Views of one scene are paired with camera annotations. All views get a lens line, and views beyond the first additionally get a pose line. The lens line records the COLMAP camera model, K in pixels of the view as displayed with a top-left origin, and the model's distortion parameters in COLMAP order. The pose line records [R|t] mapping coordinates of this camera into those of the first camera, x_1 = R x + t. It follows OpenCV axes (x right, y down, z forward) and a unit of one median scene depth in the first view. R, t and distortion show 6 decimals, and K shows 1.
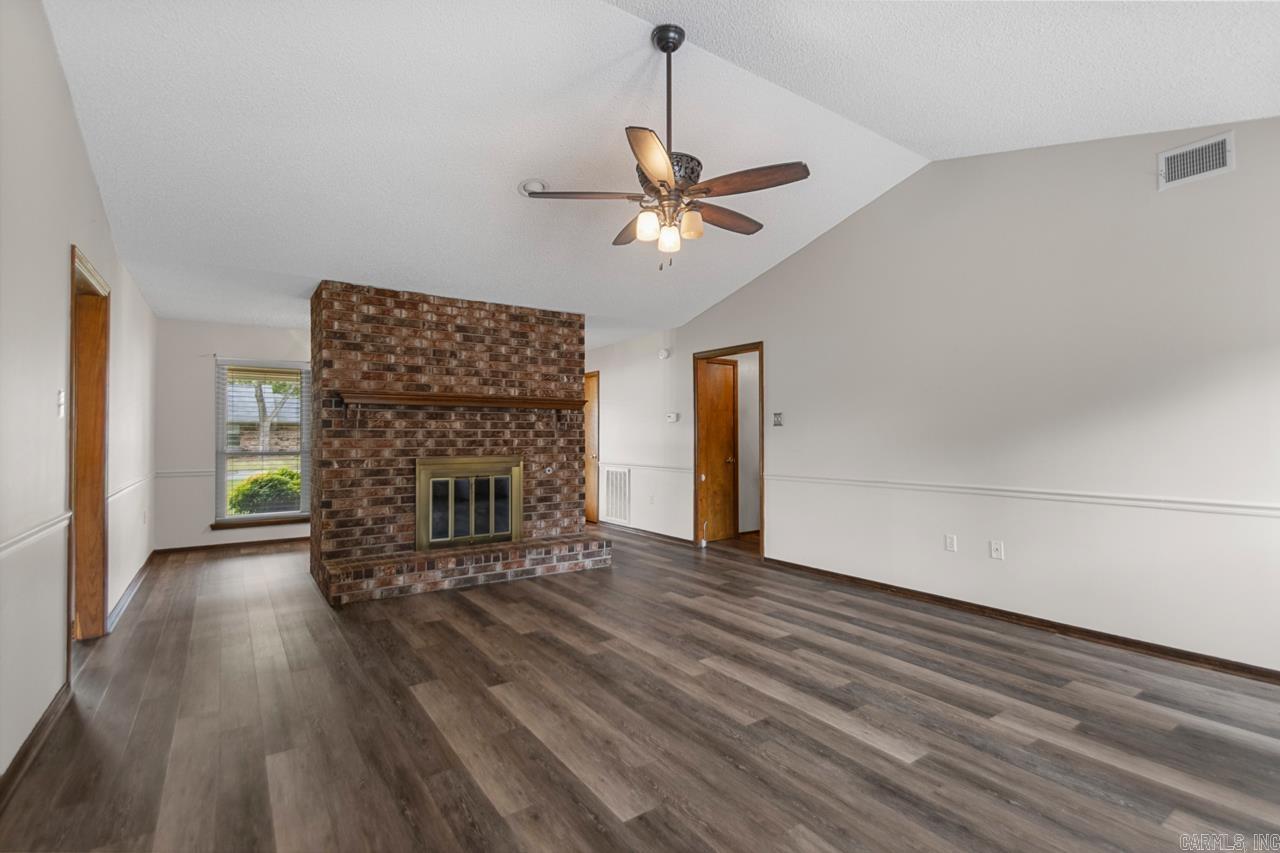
lens RADIAL K [[598.6, 0, 646.6], [0, 598.6, 425.3], [0, 0, 1]] dist [0.002581, 0.000378]
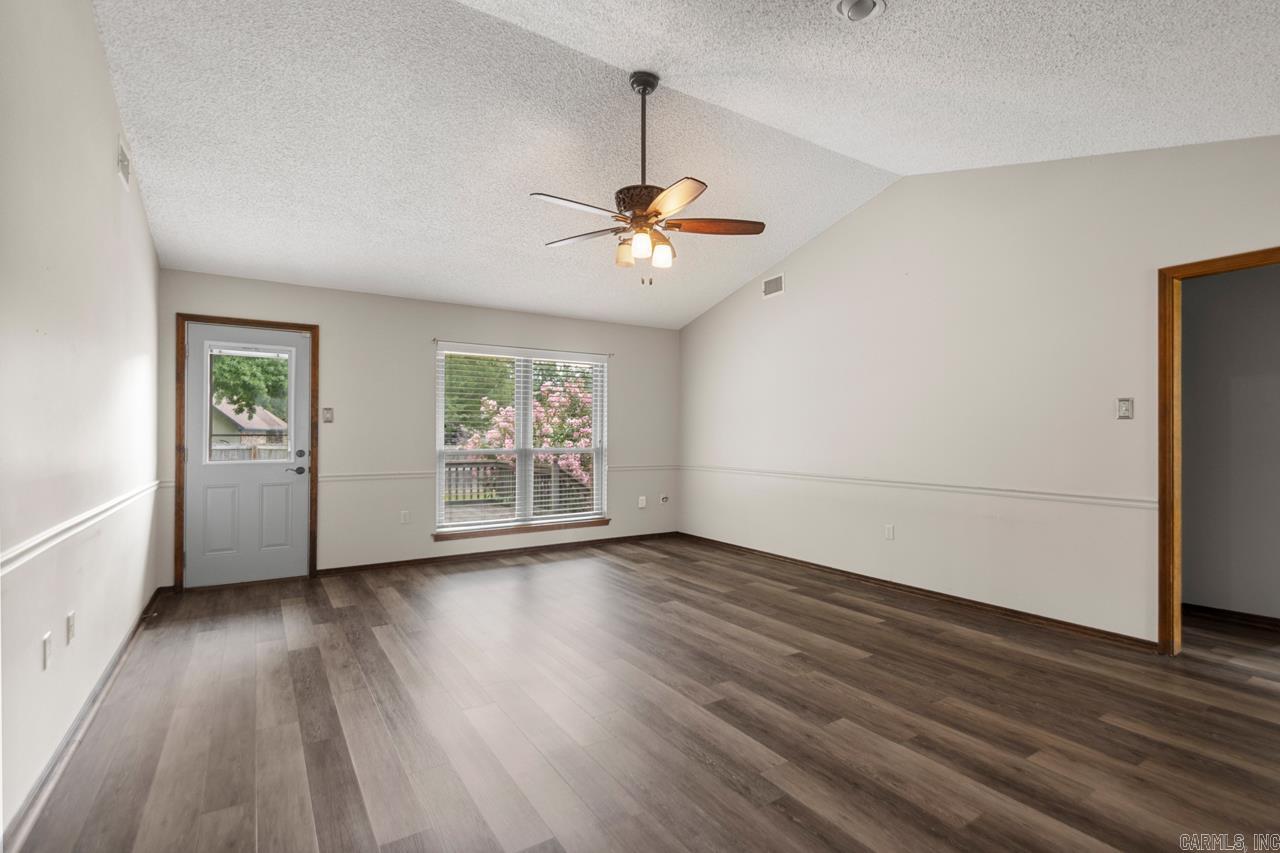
lens RADIAL K [[592.6, 0, 653.2], [0, 592.6, 431.1], [0, 0, 1]] dist [0.016247, -0.018955]
pose [[-0.999826, 0.001894, 0.018550, -0.000742], [0.001446, 0.999707, -0.024175, 0.023810], [-0.018590, -0.024144, -0.999536, 1.285976]]
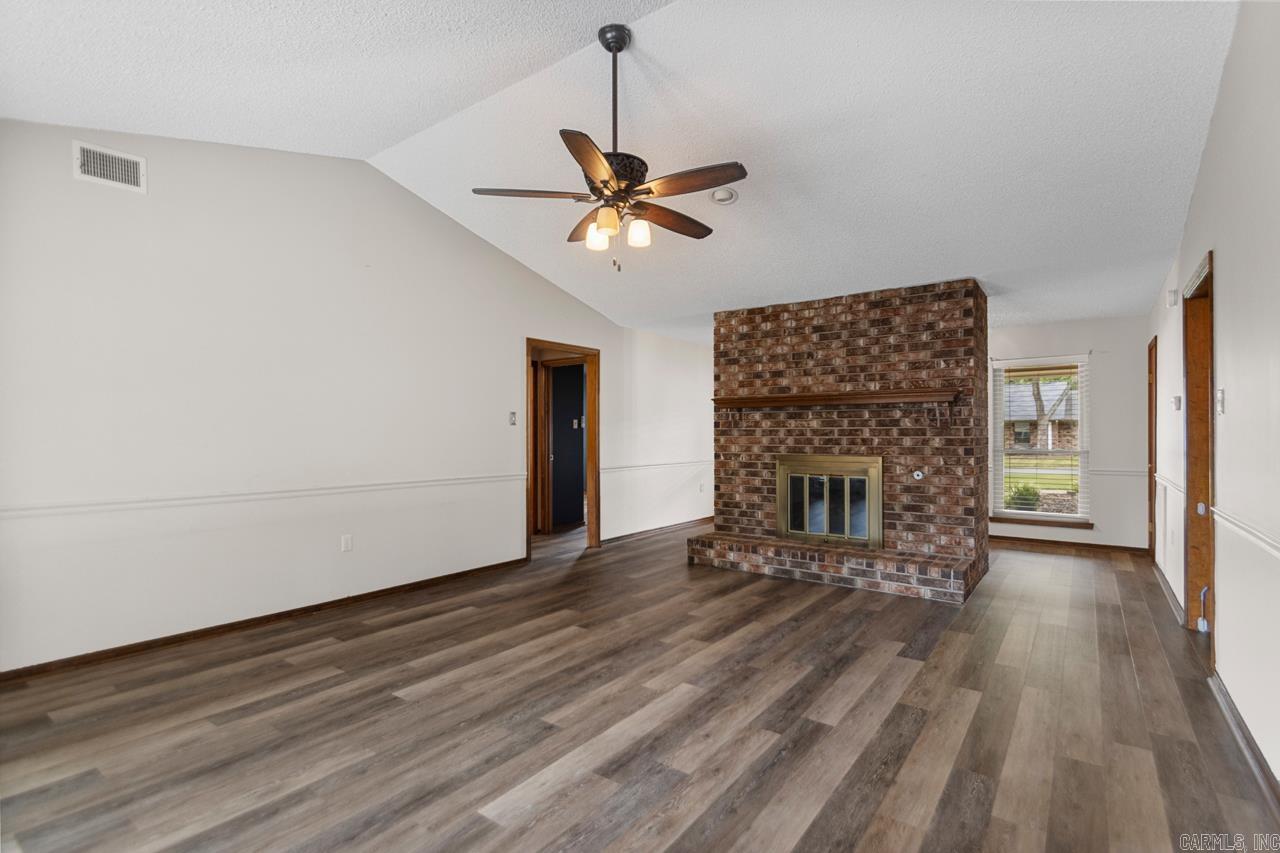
lens RADIAL K [[595.5, 0, 650.3], [0, 595.5, 429.6], [0, 0, 1]] dist [0.012492, -0.015575]
pose [[0.328141, -0.006735, -0.944605, 0.611578], [0.016473, 0.999863, -0.001407, 0.007357], [0.944485, -0.015099, 0.328207, 0.438428]]
